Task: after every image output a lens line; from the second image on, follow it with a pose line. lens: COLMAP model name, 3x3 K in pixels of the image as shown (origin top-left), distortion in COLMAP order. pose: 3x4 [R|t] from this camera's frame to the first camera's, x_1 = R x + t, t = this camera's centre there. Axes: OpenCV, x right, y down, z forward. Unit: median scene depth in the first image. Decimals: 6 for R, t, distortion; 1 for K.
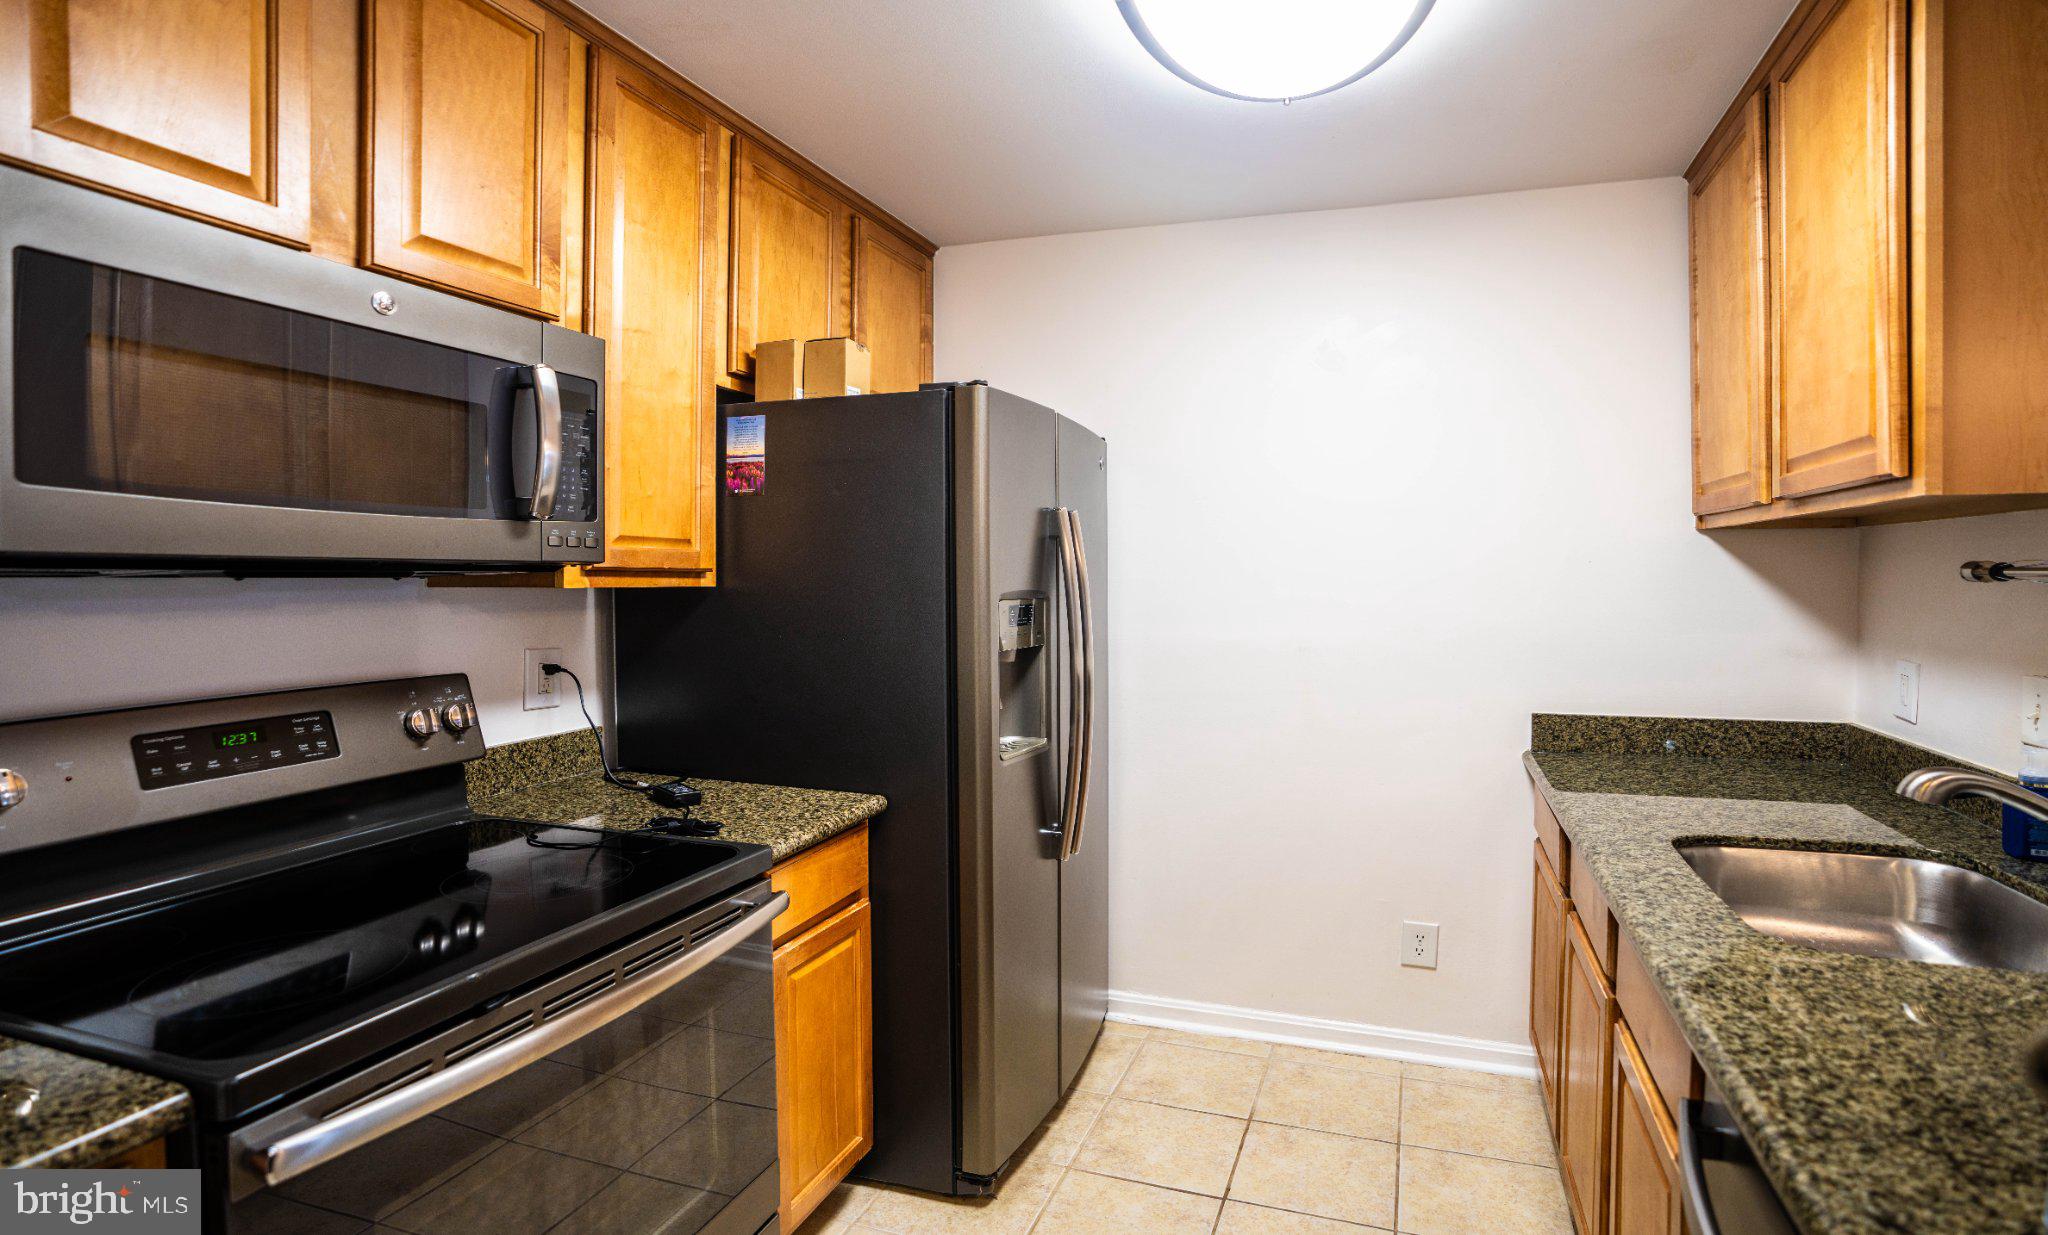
lens RADIAL K [[1067.1, 0, 1034.6], [0, 1067.1, 577.4], [0, 0, 1]] dist [0.003153, 0.006766]
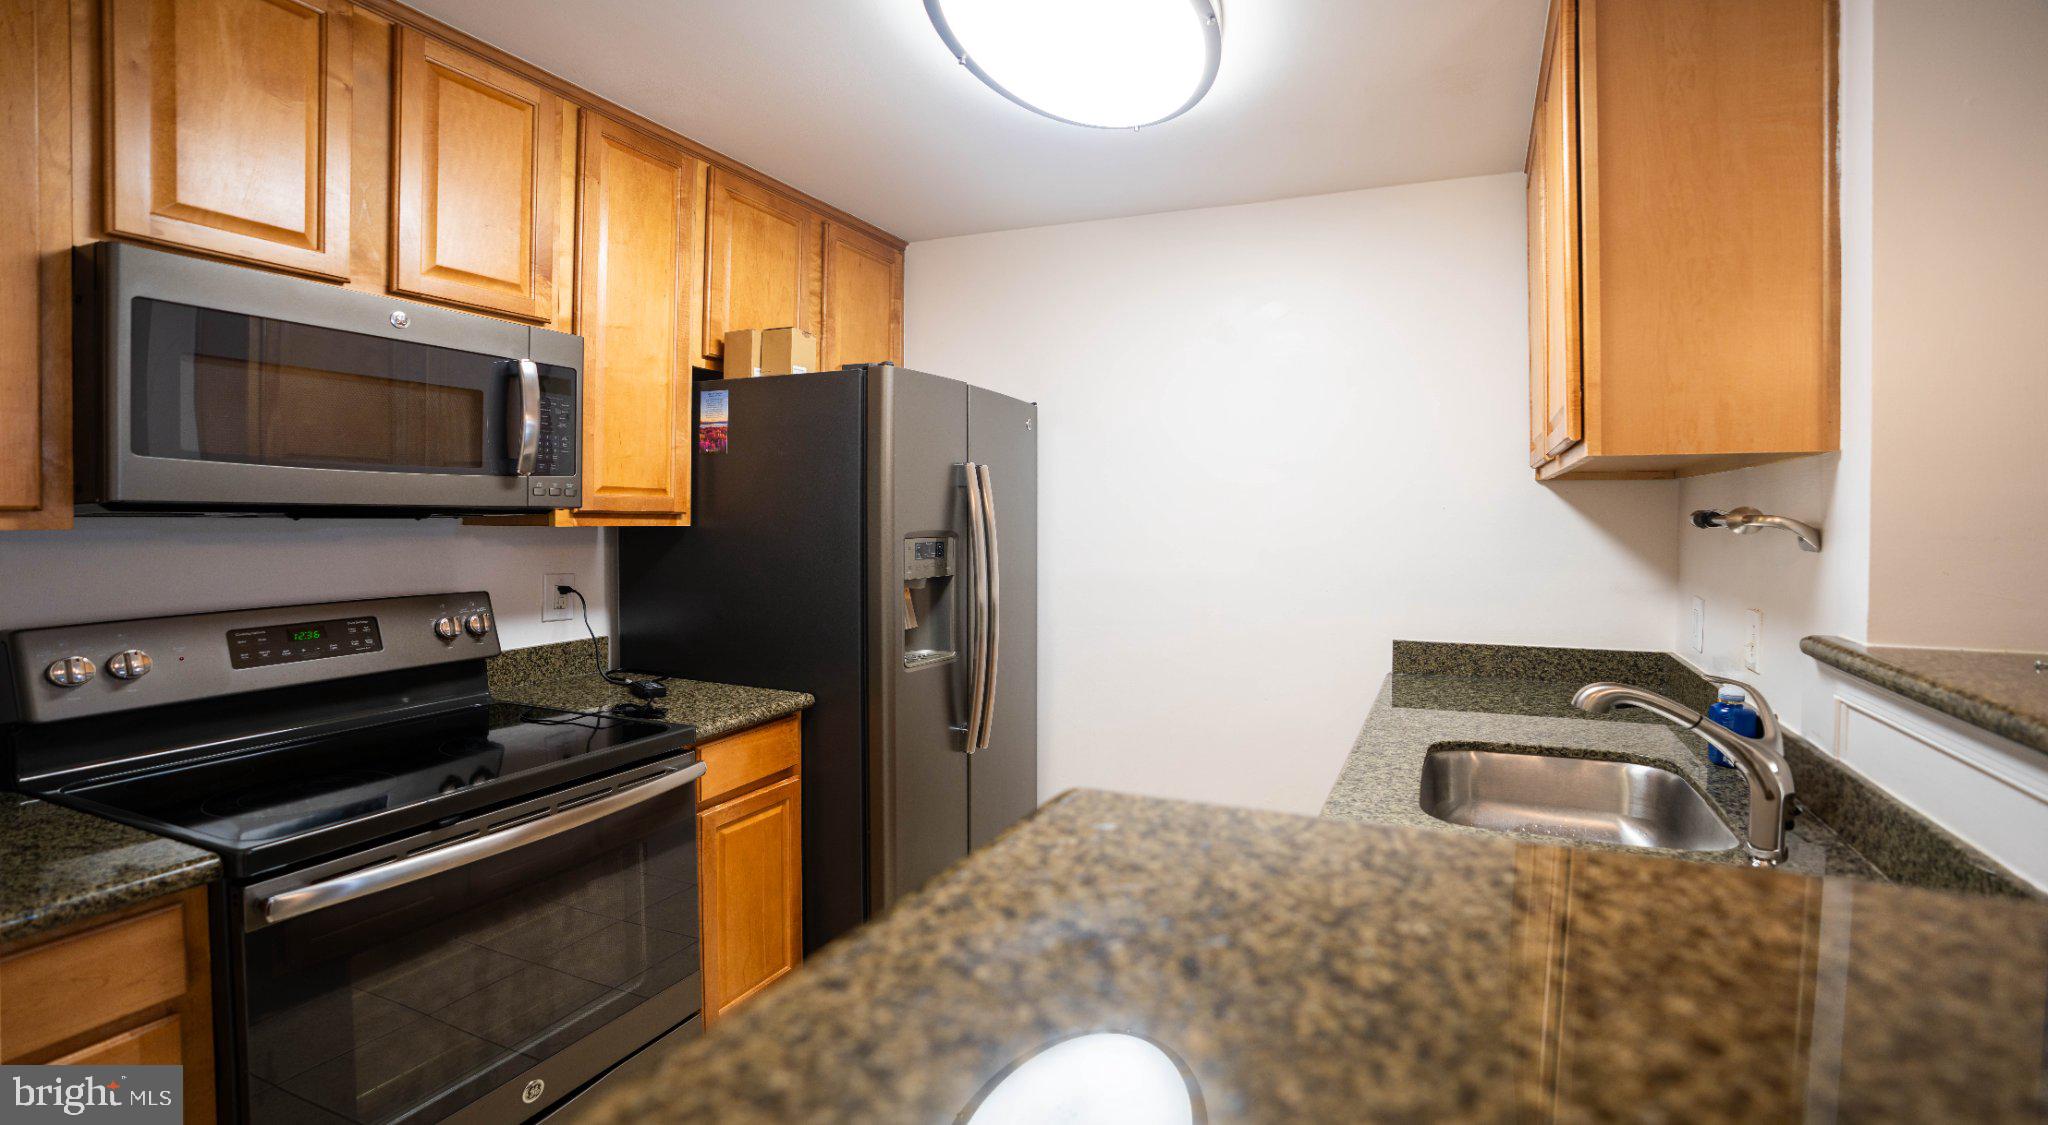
lens RADIAL K [[982.0, 0, 1004.0], [0, 982.0, 513.9], [0, 0, 1]] dist [0.011468, 0.002273]
pose [[0.994549, 0.004074, -0.104194, 0.214040], [-0.004546, 0.999980, -0.004287, -0.002768], [0.104174, 0.004737, 0.994548, -0.130134]]
